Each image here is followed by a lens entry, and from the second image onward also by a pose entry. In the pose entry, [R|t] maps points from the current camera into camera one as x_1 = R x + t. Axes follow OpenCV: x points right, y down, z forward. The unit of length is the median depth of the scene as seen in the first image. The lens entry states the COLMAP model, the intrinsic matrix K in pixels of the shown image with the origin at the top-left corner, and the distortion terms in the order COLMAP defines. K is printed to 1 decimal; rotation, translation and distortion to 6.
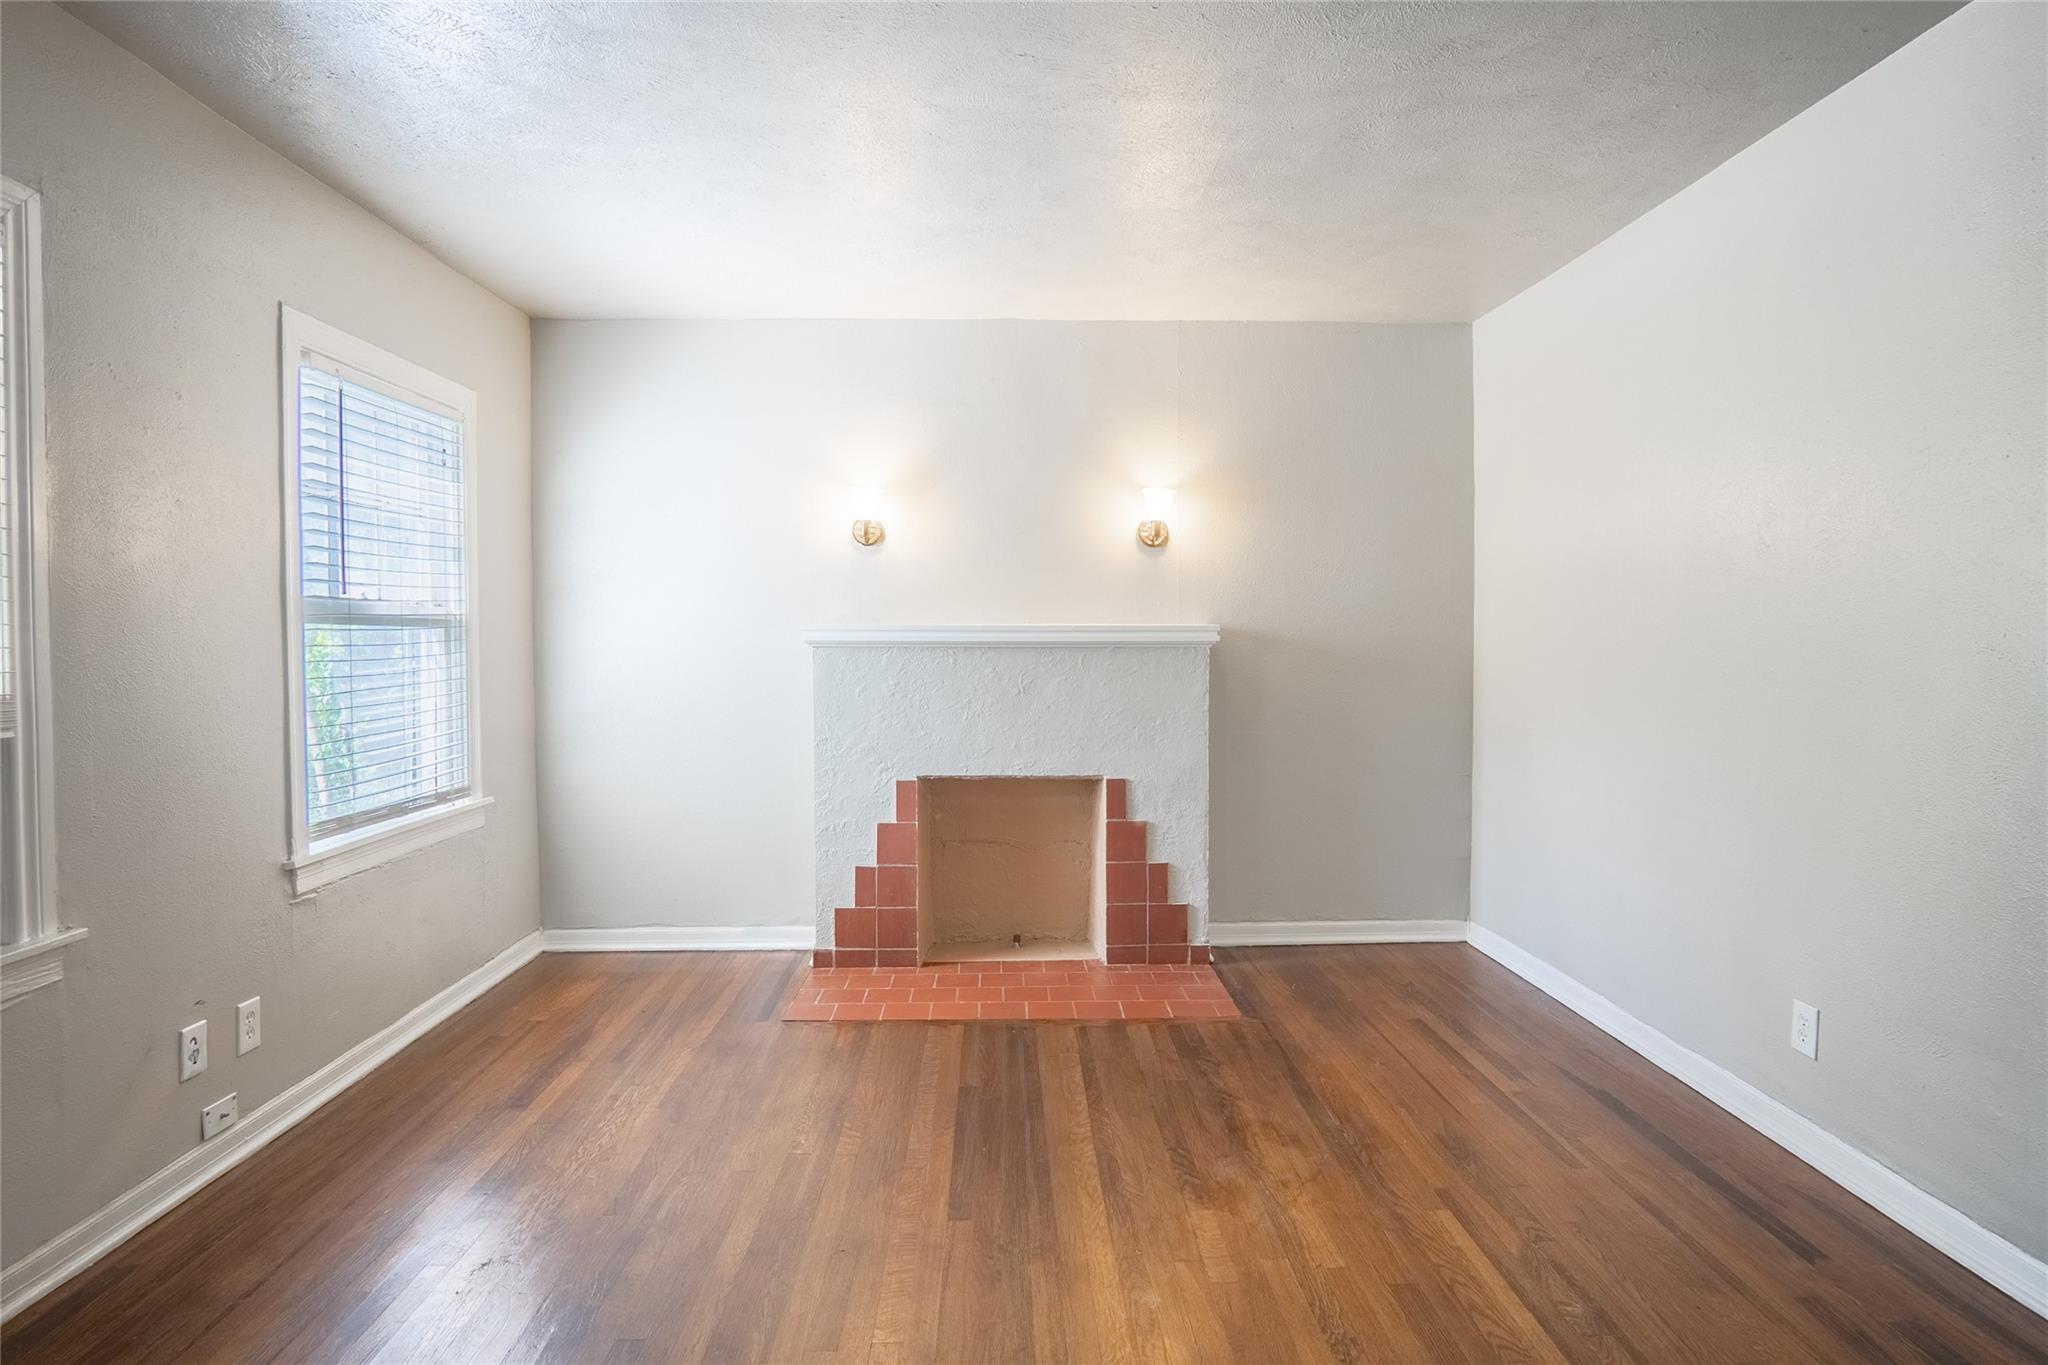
lens RADIAL K [[1118.6, 0, 1030.3], [0, 1118.6, 675.3], [0, 0, 1]] dist [0.000141, 0.000144]
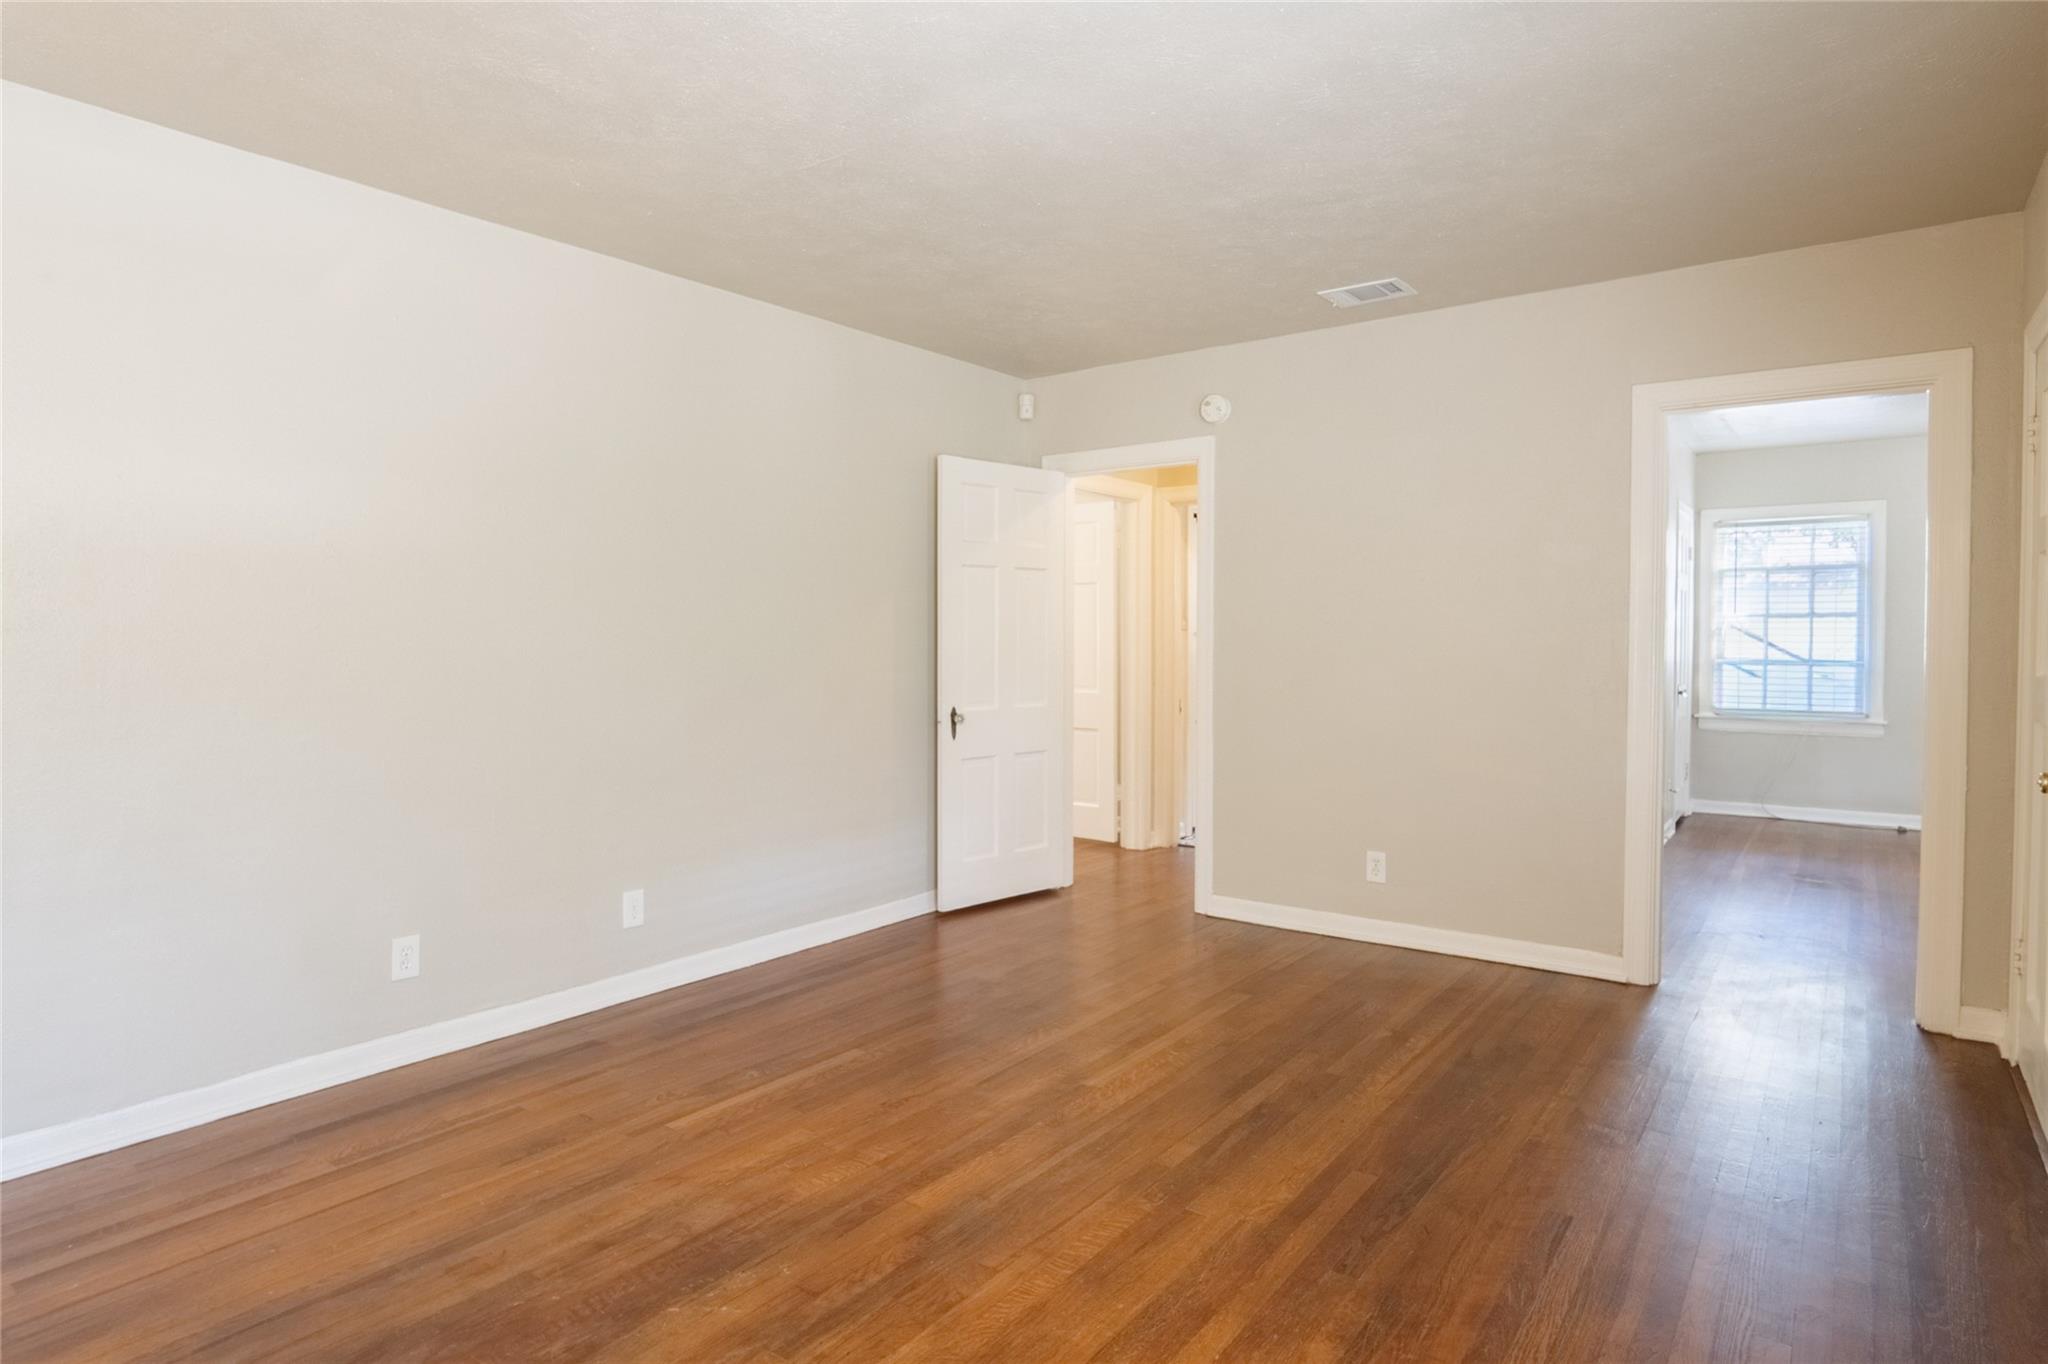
lens RADIAL K [[1118.6, 0, 1029.2], [0, 1118.6, 672.8], [0, 0, 1]] dist [0.000141, 0.000144]
pose [[-0.781466, -0.019357, 0.623648, -0.629661], [0.023100, 0.997936, 0.059919, -0.053995], [-0.623521, 0.061231, -0.779405, 1.606659]]
